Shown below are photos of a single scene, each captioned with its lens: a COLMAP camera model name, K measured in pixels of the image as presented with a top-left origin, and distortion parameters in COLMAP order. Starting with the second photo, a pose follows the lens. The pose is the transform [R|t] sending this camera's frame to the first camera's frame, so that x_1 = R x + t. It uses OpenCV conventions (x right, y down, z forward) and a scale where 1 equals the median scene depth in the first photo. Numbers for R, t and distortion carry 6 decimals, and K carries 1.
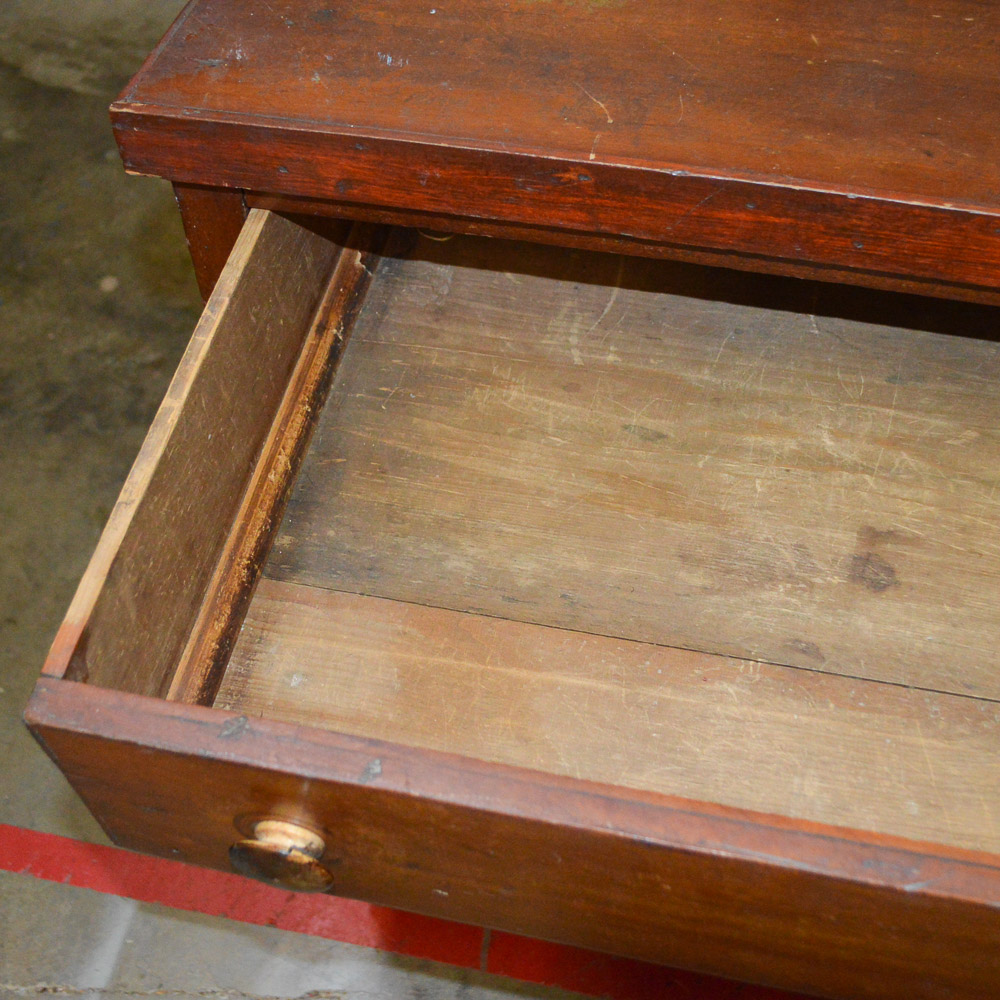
lens RADIAL K [[1441.0, 0, 500.7], [0, 1441.0, 479.4], [0, 0, 1]] dist [-0.057333, -0.088529]
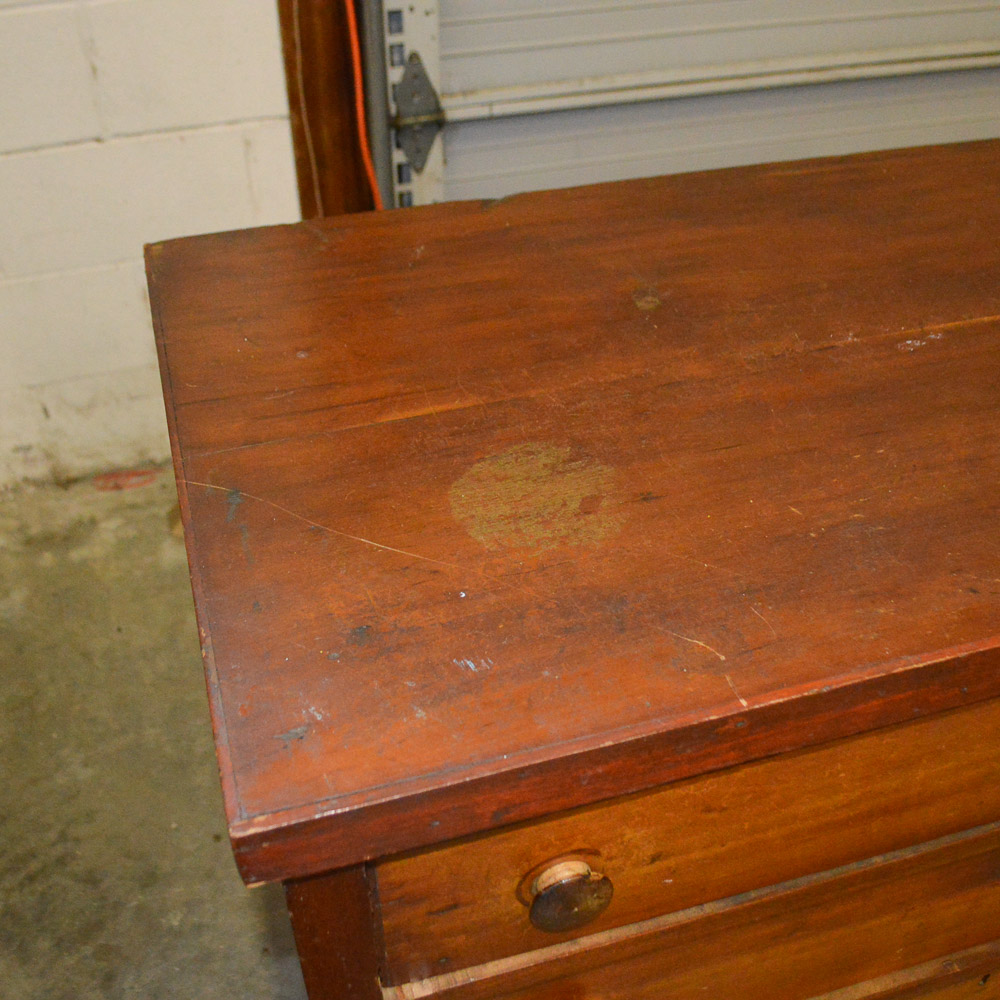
lens RADIAL K [[1182.7, 0, 500.0], [0, 1182.7, 500.0], [0, 0, 1]] dist [-0.091762, -0.013749]
pose [[0.859073, -0.296208, 0.417439, -0.374521], [0.362144, 0.928079, -0.086728, -0.332711], [-0.361727, 0.225678, 0.904557, 0.258055]]
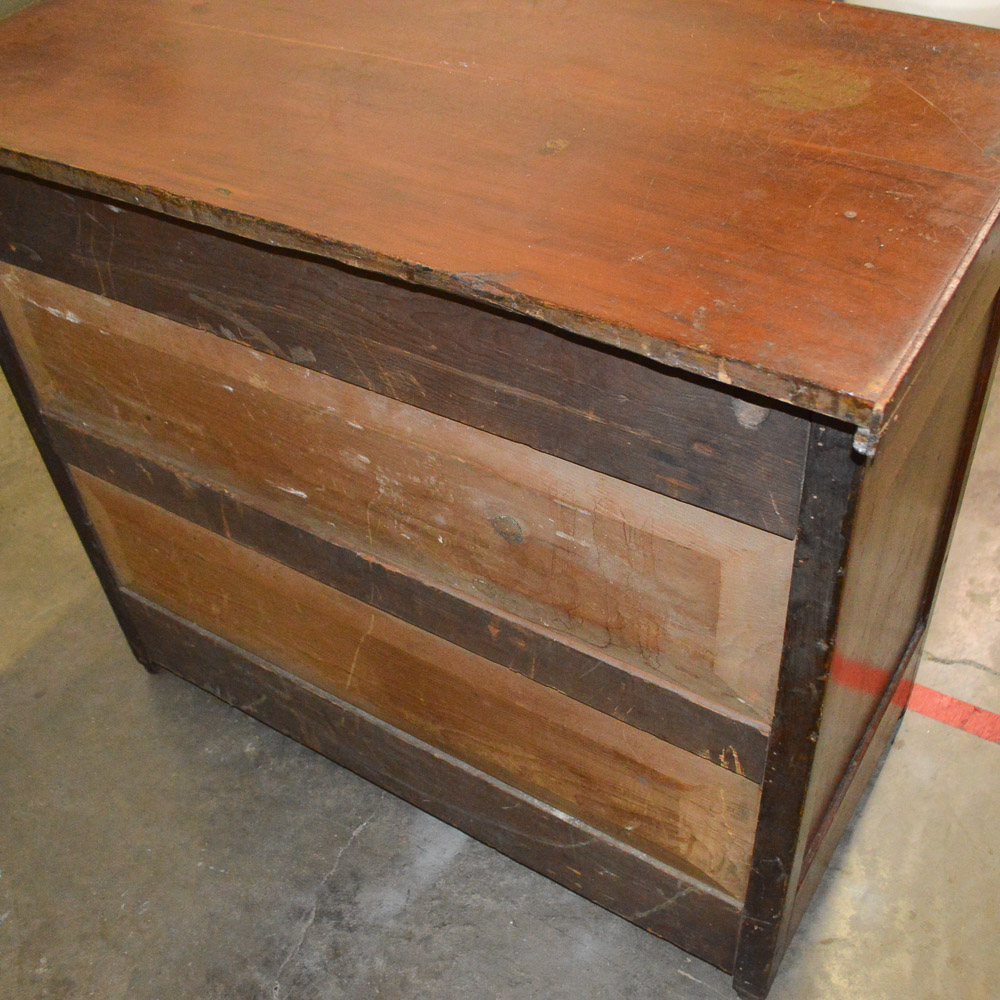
lens RADIAL K [[1182.7, 0, 500.0], [0, 1182.7, 500.0], [0, 0, 1]] dist [-0.091762, -0.013749]
pose [[-0.938425, -0.130507, 0.319884, -0.100337], [0.326527, -0.032562, 0.944627, -1.896934], [-0.112865, 0.990913, 0.073171, 1.581986]]
